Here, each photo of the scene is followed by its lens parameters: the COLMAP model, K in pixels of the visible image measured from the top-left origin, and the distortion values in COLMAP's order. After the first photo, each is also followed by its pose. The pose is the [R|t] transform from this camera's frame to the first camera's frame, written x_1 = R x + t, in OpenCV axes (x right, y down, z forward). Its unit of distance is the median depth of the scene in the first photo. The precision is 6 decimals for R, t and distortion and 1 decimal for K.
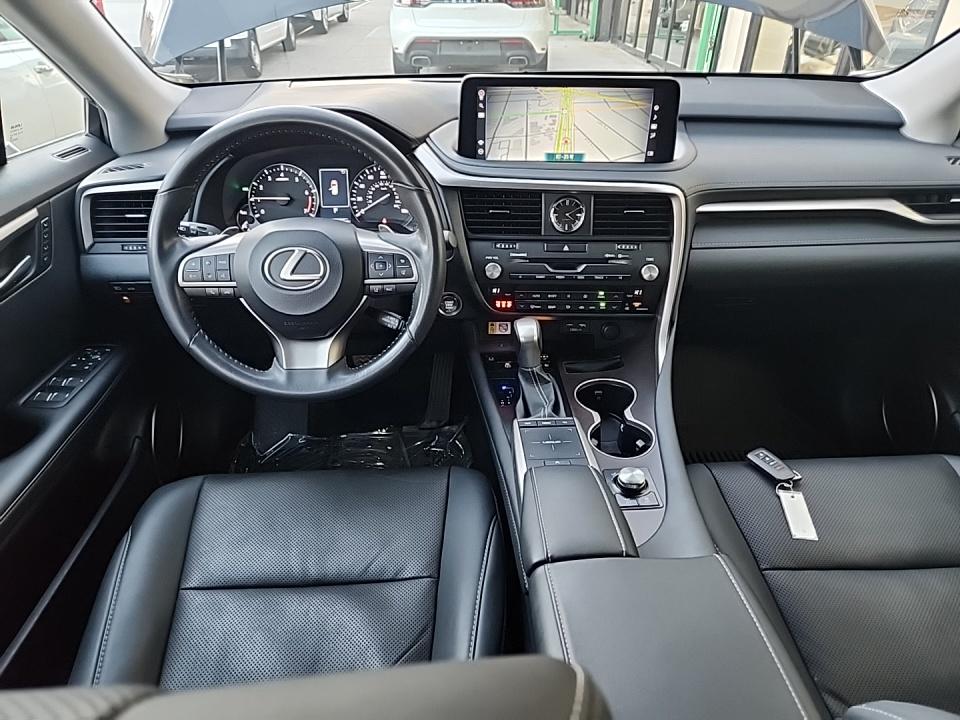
lens RADIAL K [[637.6, 0, 480.0], [0, 637.6, 360.0], [0, 0, 1]] dist [0.070877, -0.050978]
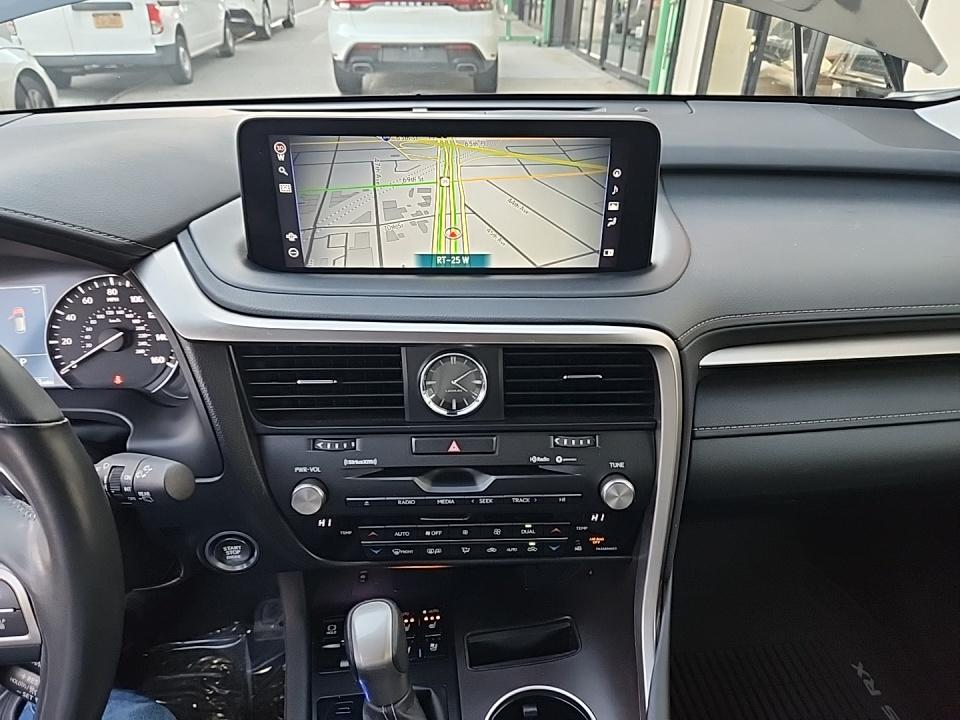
lens RADIAL K [[671.0, 0, 480.0], [0, 671.0, 360.0], [0, 0, 1]] dist [0.070623, -0.062036]
pose [[0.997795, -0.029706, 0.059360, 0.119253], [0.031244, 0.999195, -0.025154, -0.219071], [-0.058565, 0.026953, 0.997920, 0.440845]]
